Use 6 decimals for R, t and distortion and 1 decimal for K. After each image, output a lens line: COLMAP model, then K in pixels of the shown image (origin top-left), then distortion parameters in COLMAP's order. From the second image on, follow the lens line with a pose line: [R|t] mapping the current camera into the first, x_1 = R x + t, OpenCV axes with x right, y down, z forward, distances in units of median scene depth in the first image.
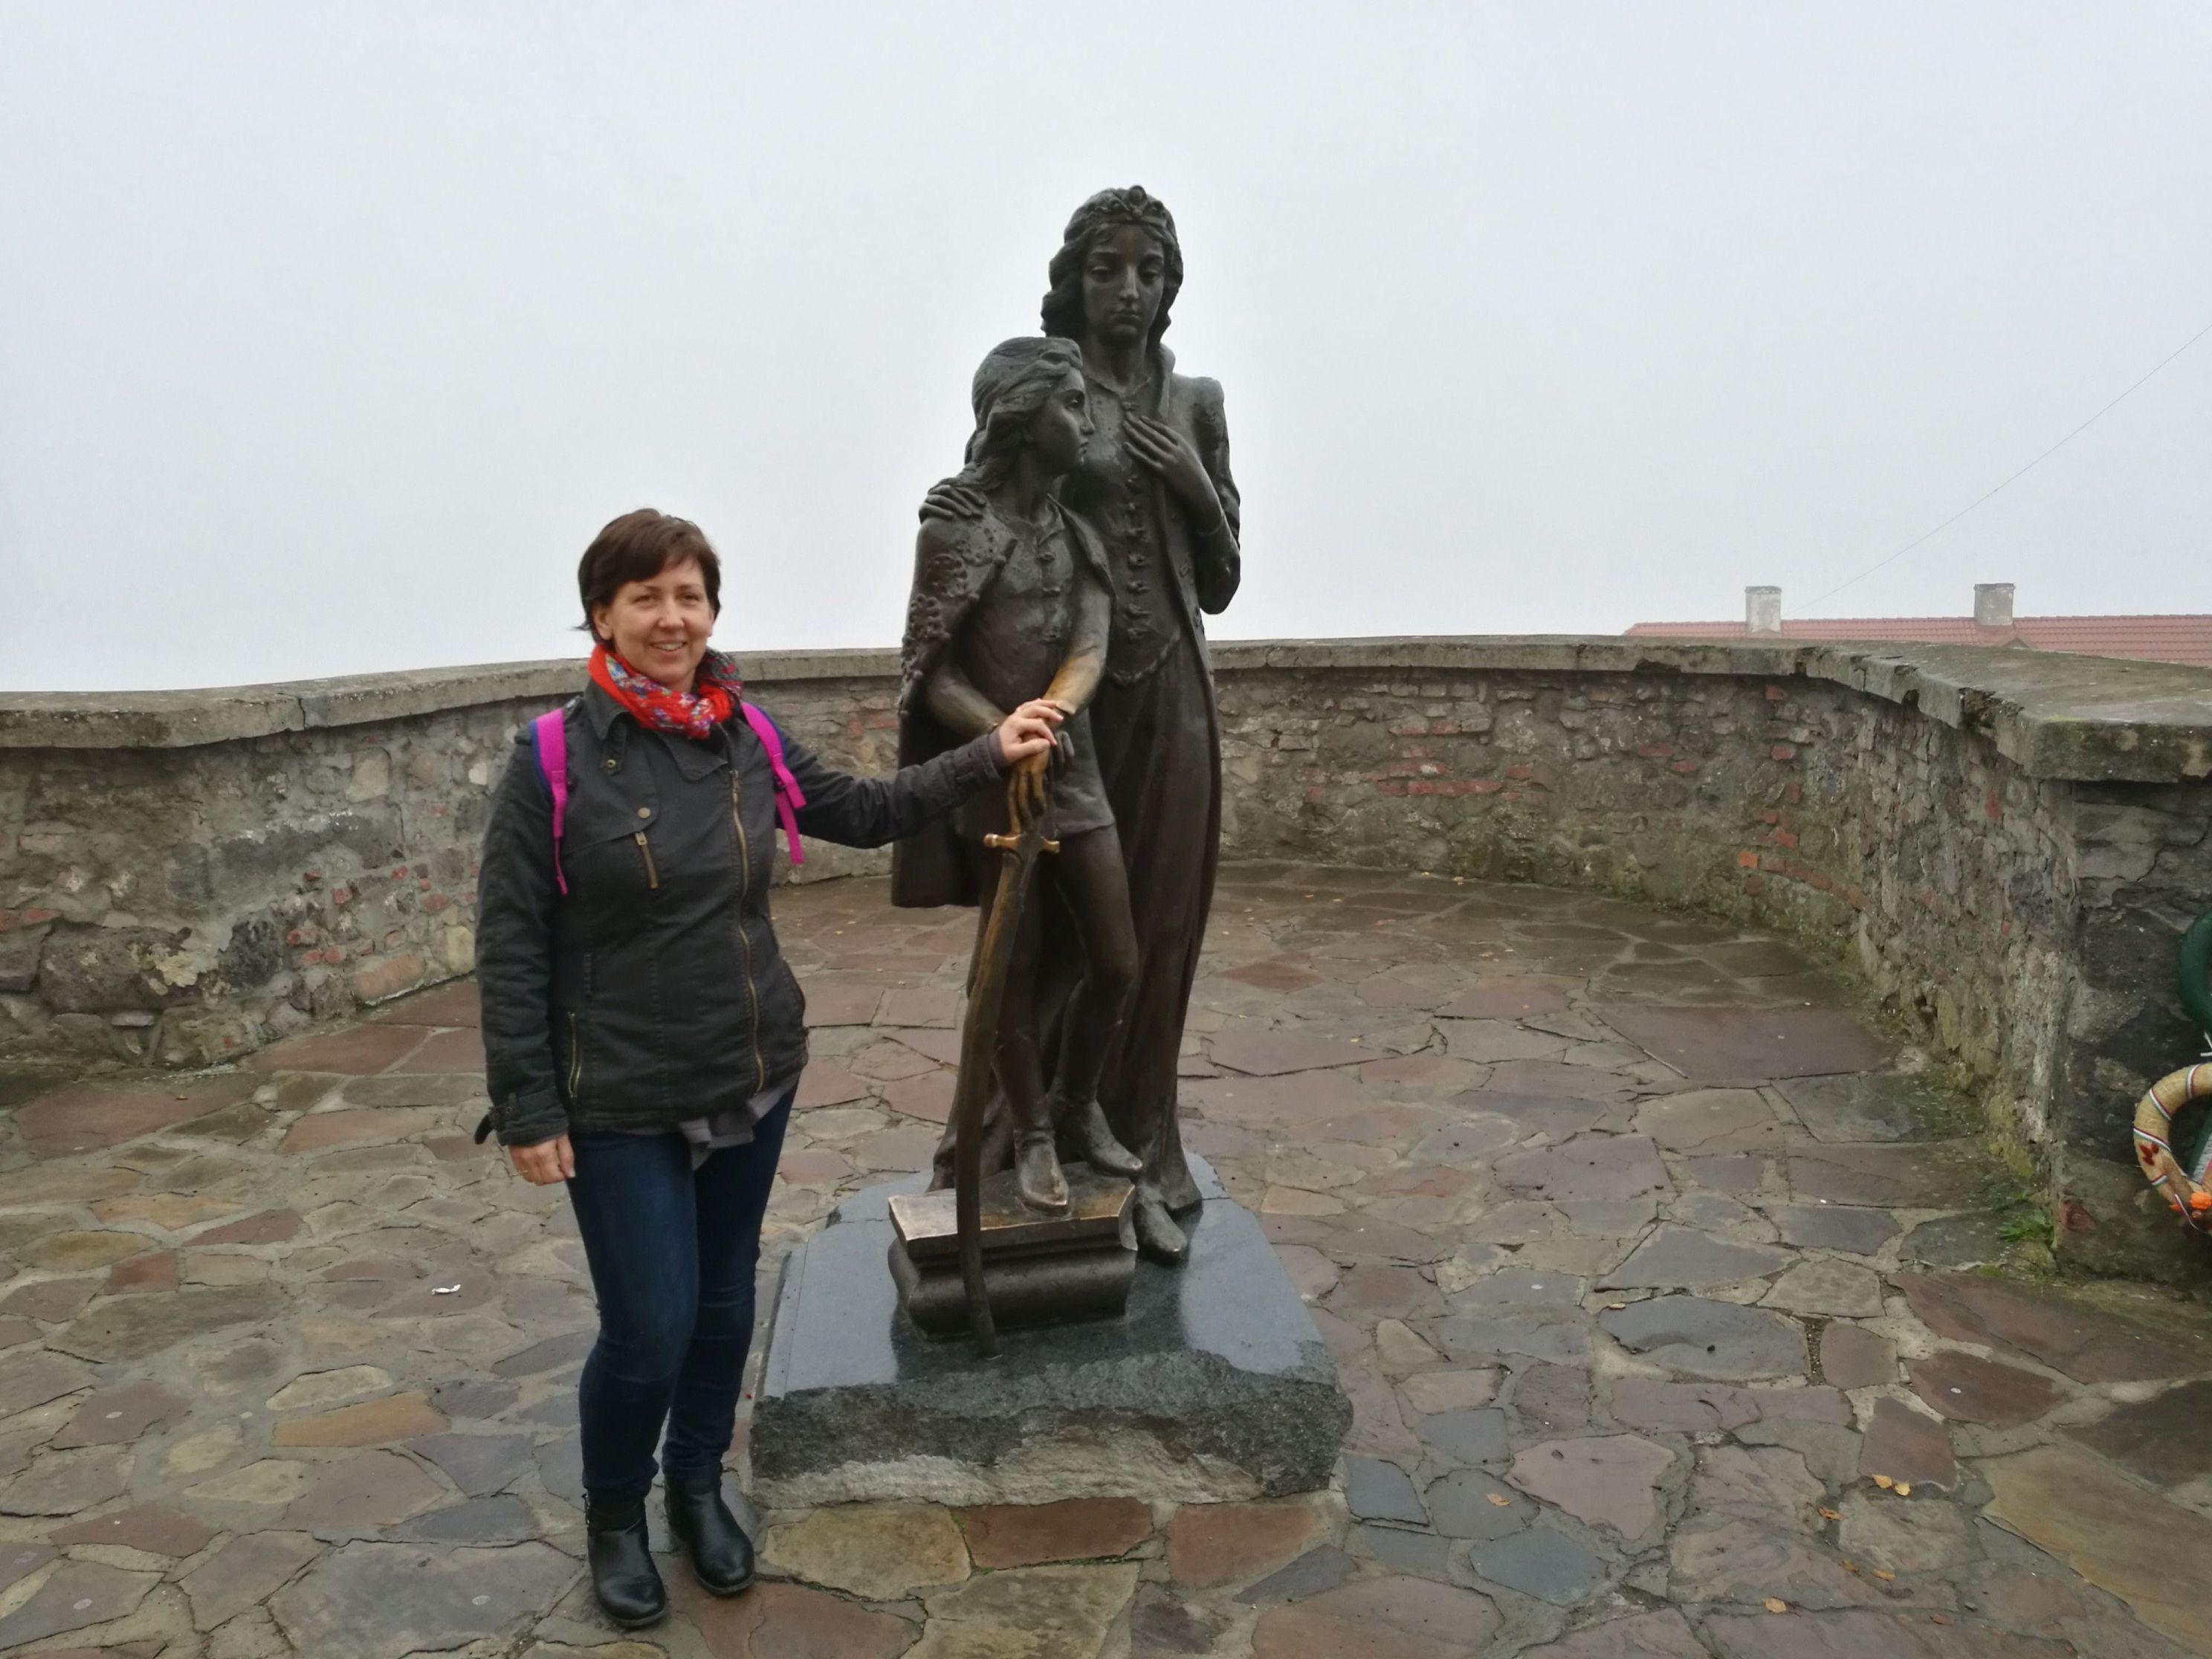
lens RADIAL K [[1717.4, 0, 1106.0], [0, 1717.4, 829.5], [0, 0, 1]] dist [-0.000131, -0.009323]
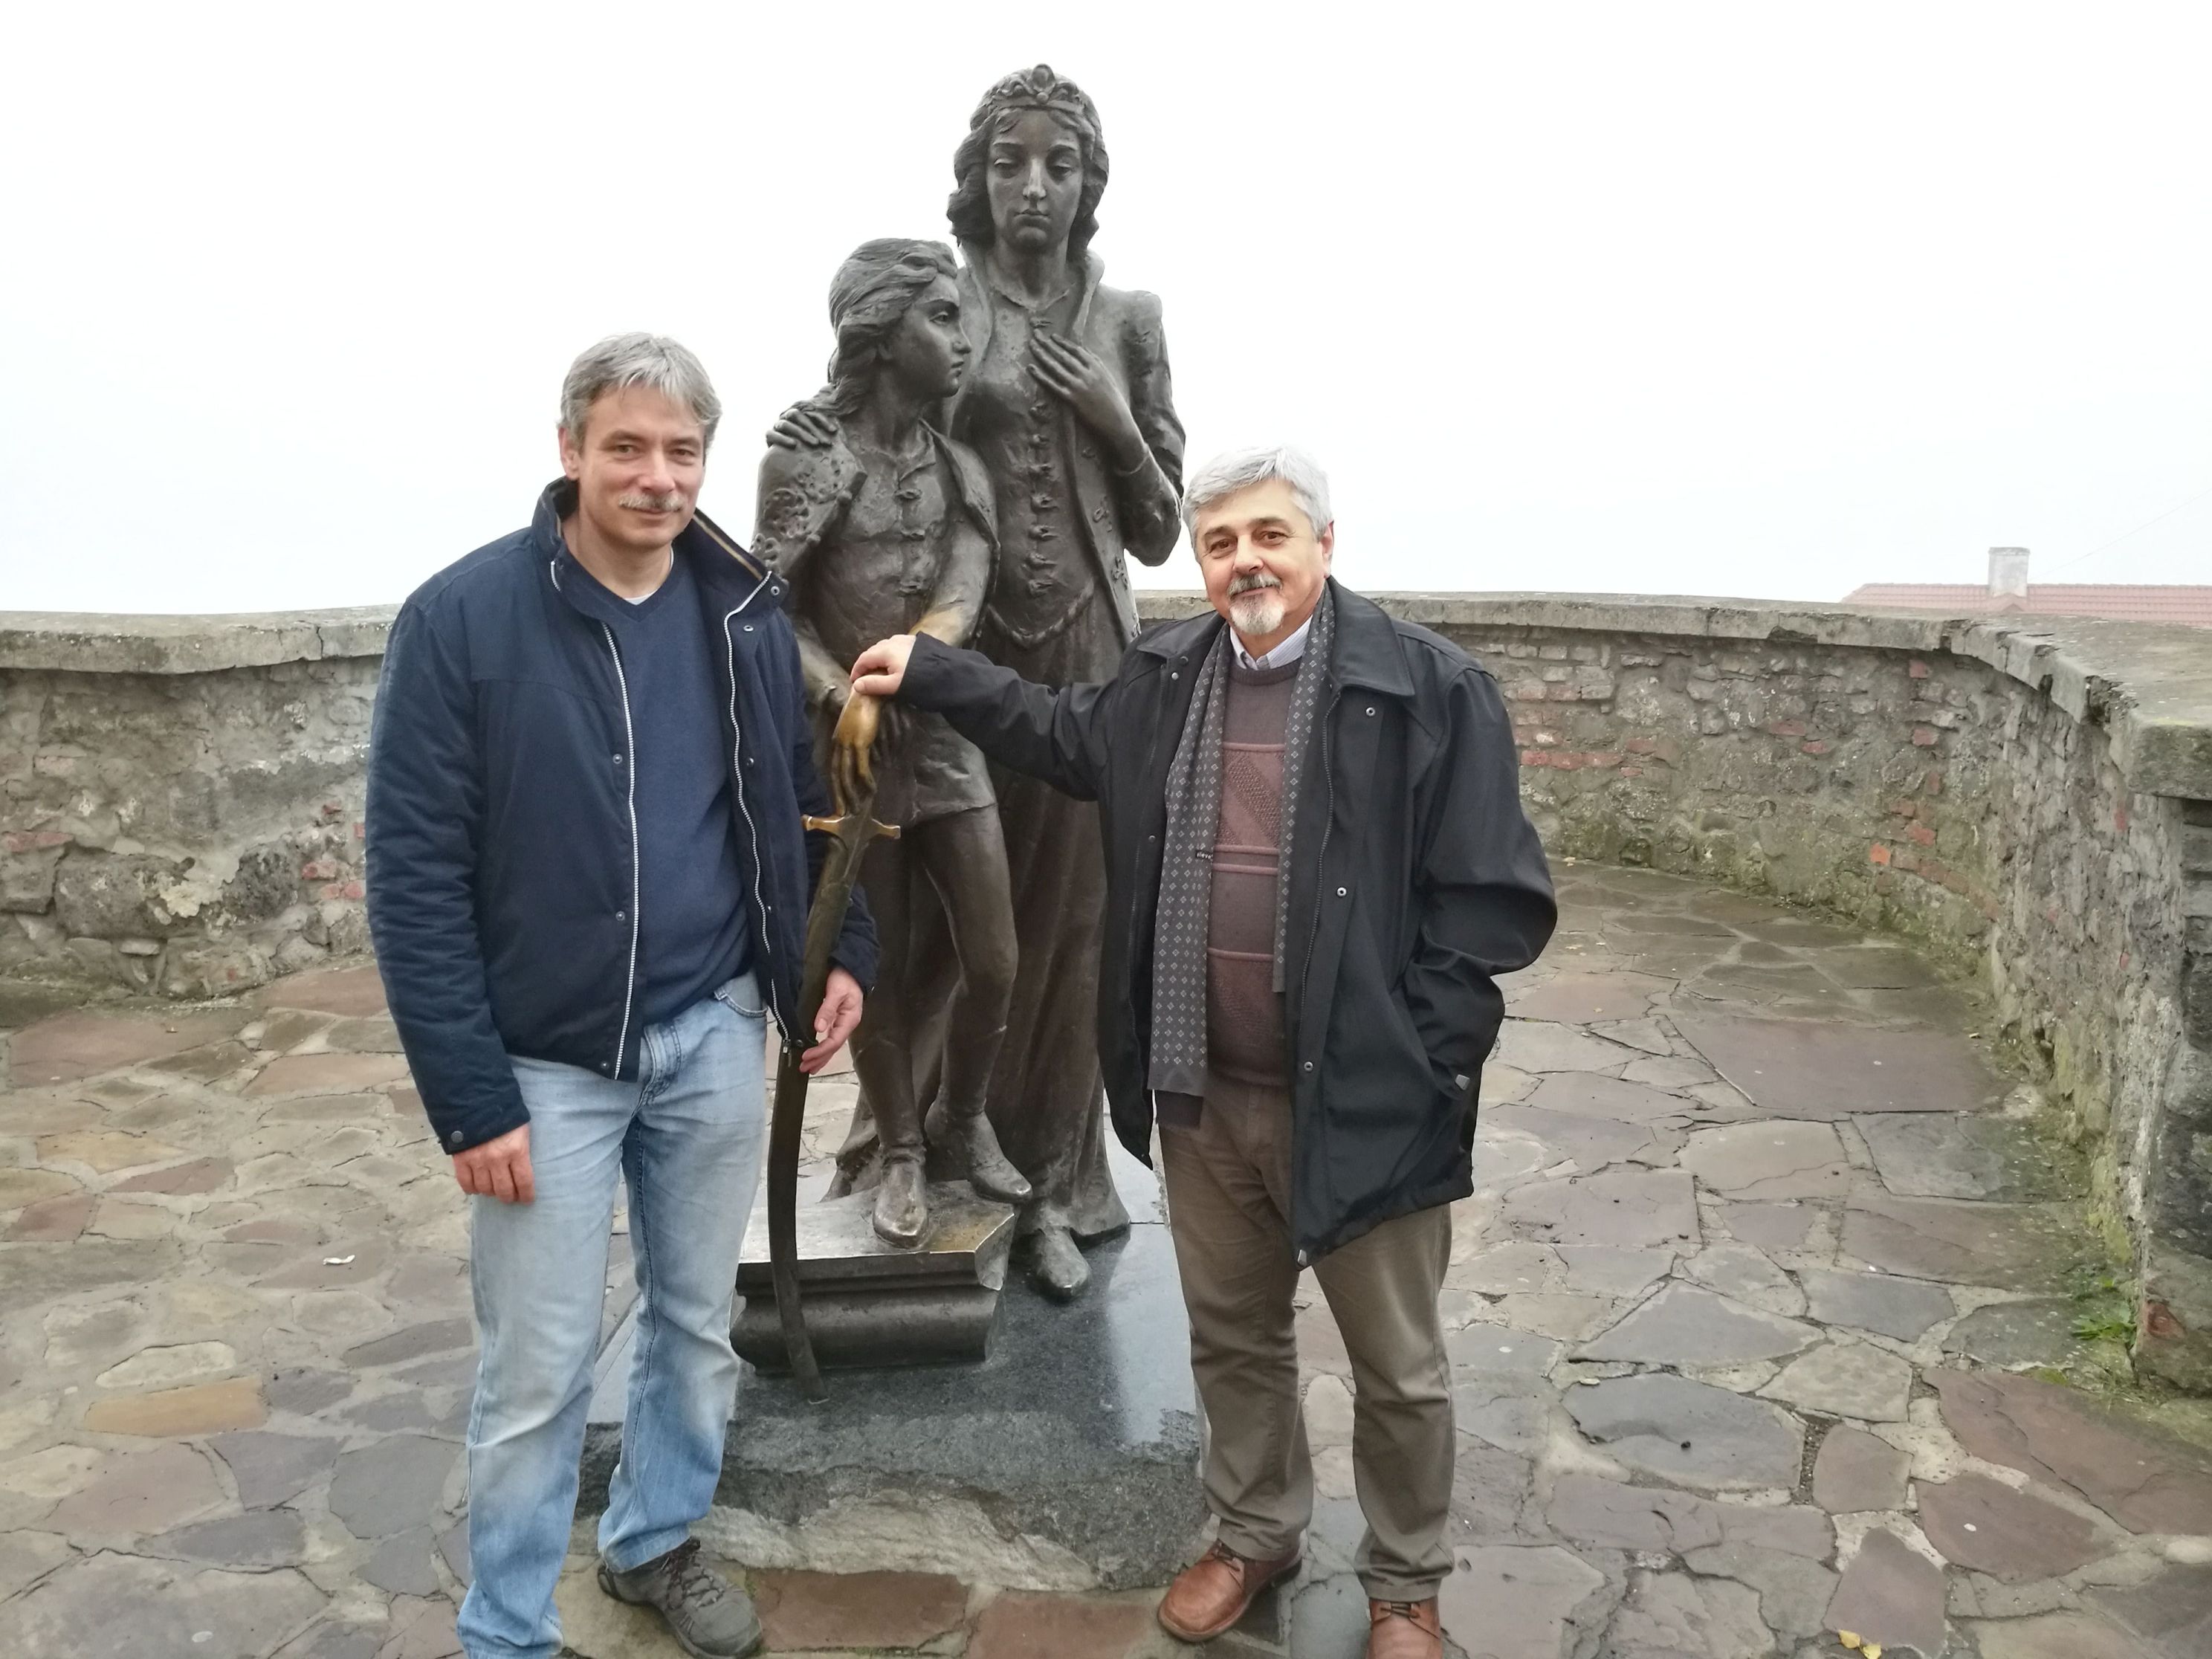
lens RADIAL K [[1731.4, 0, 1106.0], [0, 1731.4, 829.5], [0, 0, 1]] dist [-0.014630, 0.020033]
pose [[0.992433, 0.043590, -0.114791, 0.114966], [-0.039841, 0.998601, 0.034756, -0.016530], [0.116145, -0.029919, 0.992782, 0.092905]]
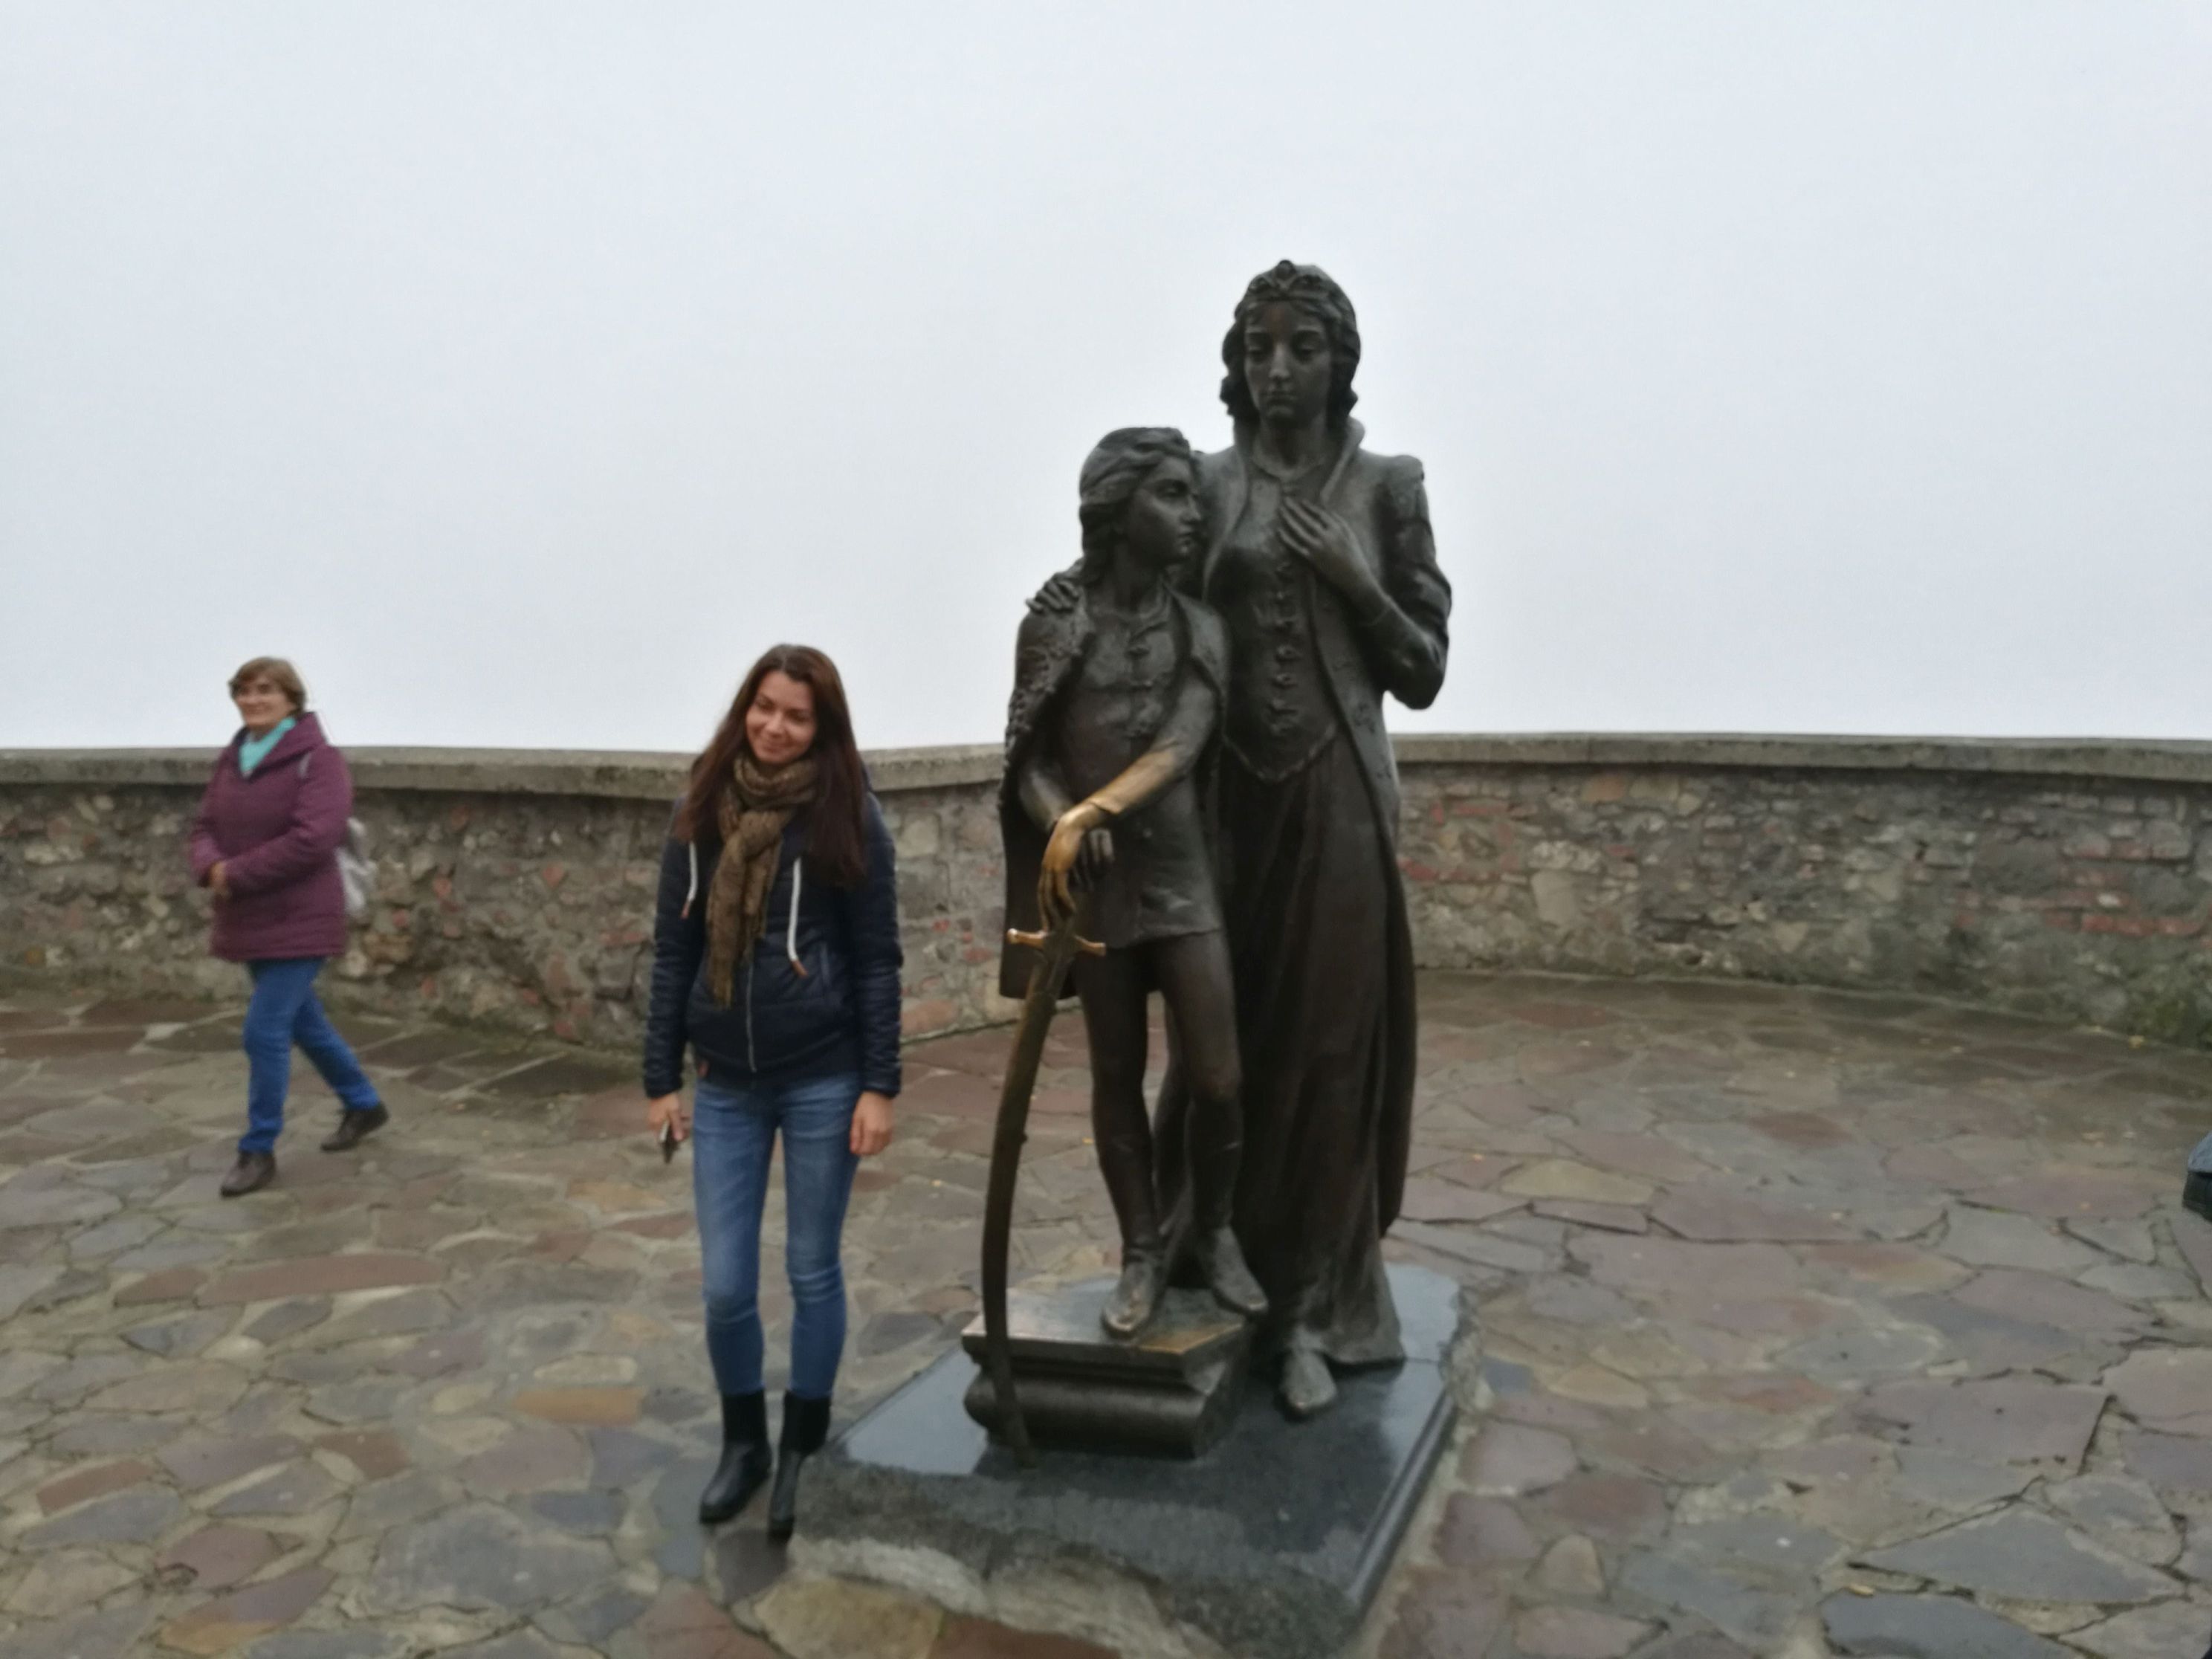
lens RADIAL K [[1758.5, 0, 1106.0], [0, 1758.5, 829.5], [0, 0, 1]] dist [-0.053607, 0.073711]
pose [[0.882129, 0.054314, -0.467865, 0.277653], [-0.075161, 0.996833, -0.025990, -0.020888], [0.464972, 0.058091, 0.883418, 0.084165]]
